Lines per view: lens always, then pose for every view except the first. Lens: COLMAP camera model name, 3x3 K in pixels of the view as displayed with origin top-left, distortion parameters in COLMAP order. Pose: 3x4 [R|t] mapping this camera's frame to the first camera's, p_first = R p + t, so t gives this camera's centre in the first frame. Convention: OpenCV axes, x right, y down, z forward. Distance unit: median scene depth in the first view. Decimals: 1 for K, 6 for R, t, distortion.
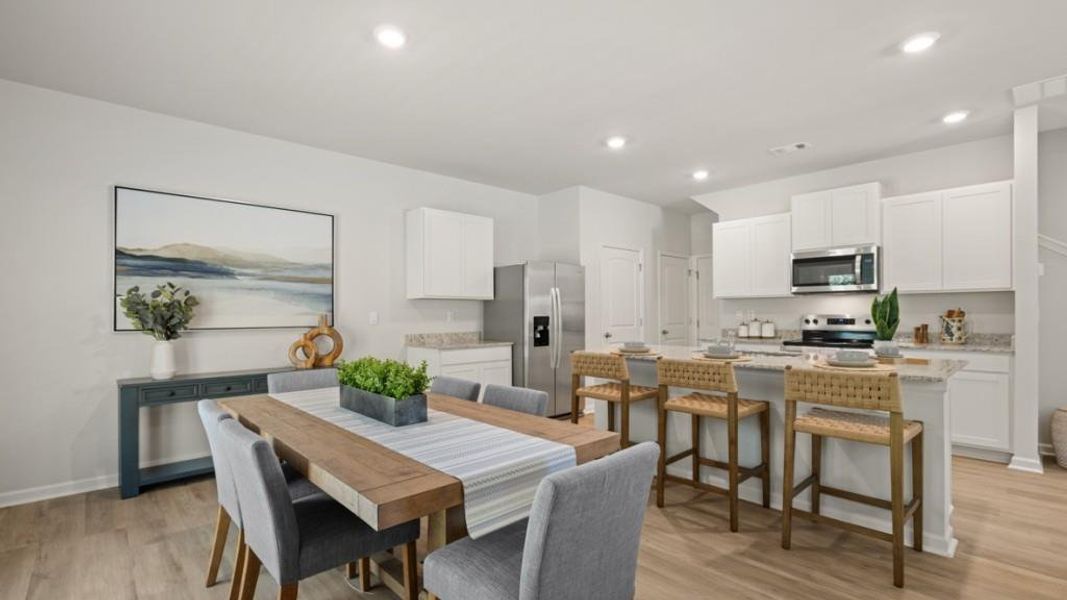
lens RADIAL K [[476.1, 0, 528.3], [0, 476.1, 315.4], [0, 0, 1]] dist [-0.006304, 0.000290]
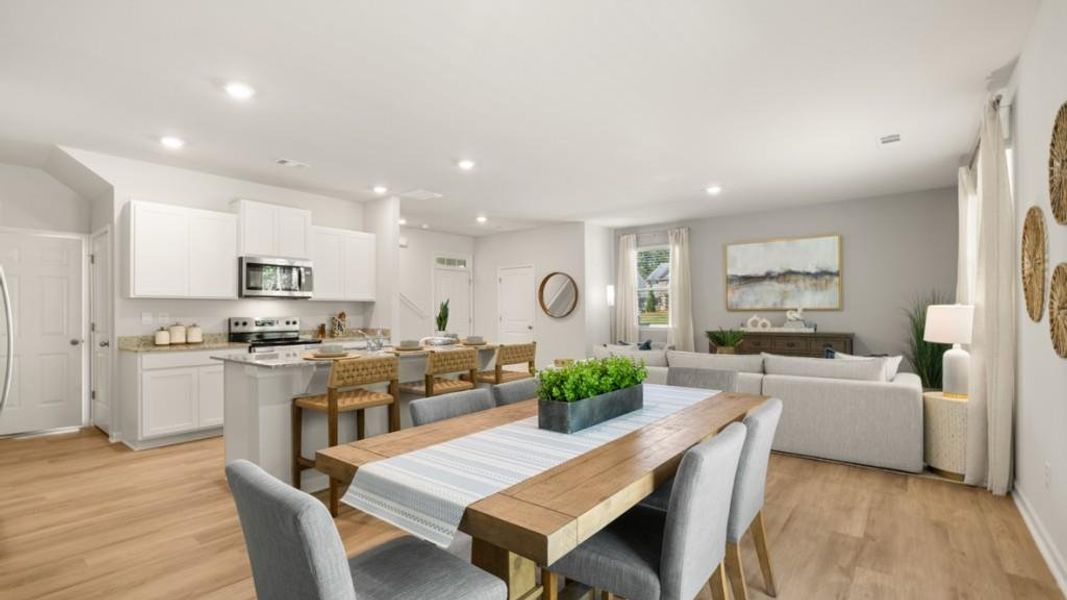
lens RADIAL K [[481.3, 0, 533.0], [0, 481.3, 307.5], [0, 0, 1]] dist [-0.004469, -0.000224]
pose [[-0.154858, 0.017975, 0.987773, -0.608683], [0.012817, 0.999787, -0.016184, 0.002392], [-0.987854, 0.010154, -0.155055, 0.613767]]
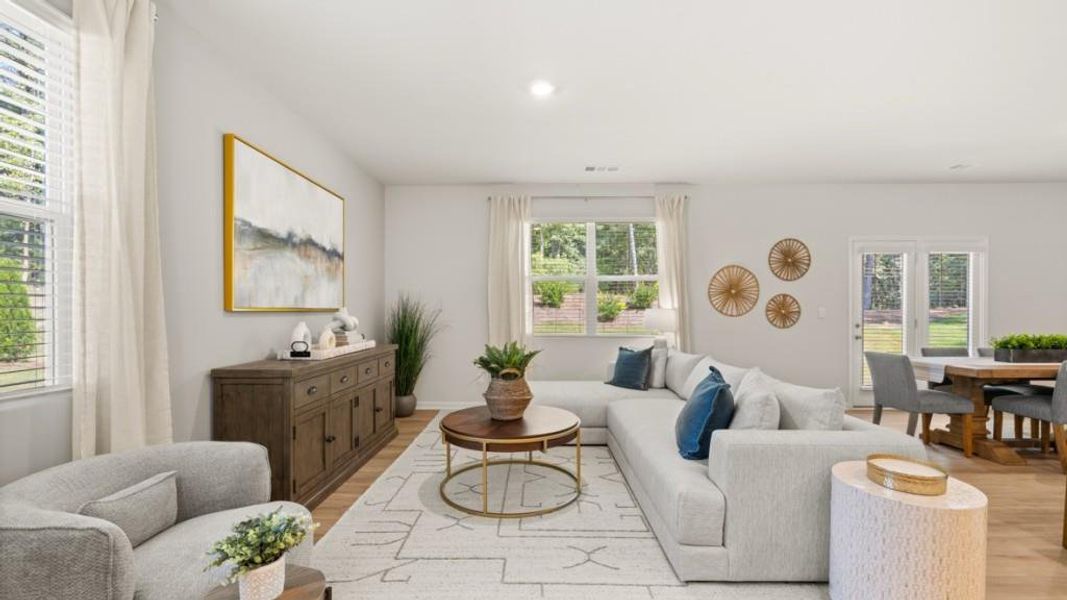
lens RADIAL K [[450.1, 0, 531.4], [0, 450.1, 311.1], [0, 0, 1]] dist [0.000163, 0.000024]
pose [[-0.681134, 0.010299, -0.732087, 1.136091], [0.005004, 0.999943, 0.009412, -0.010204], [0.732142, 0.002747, -0.681147, 0.361993]]
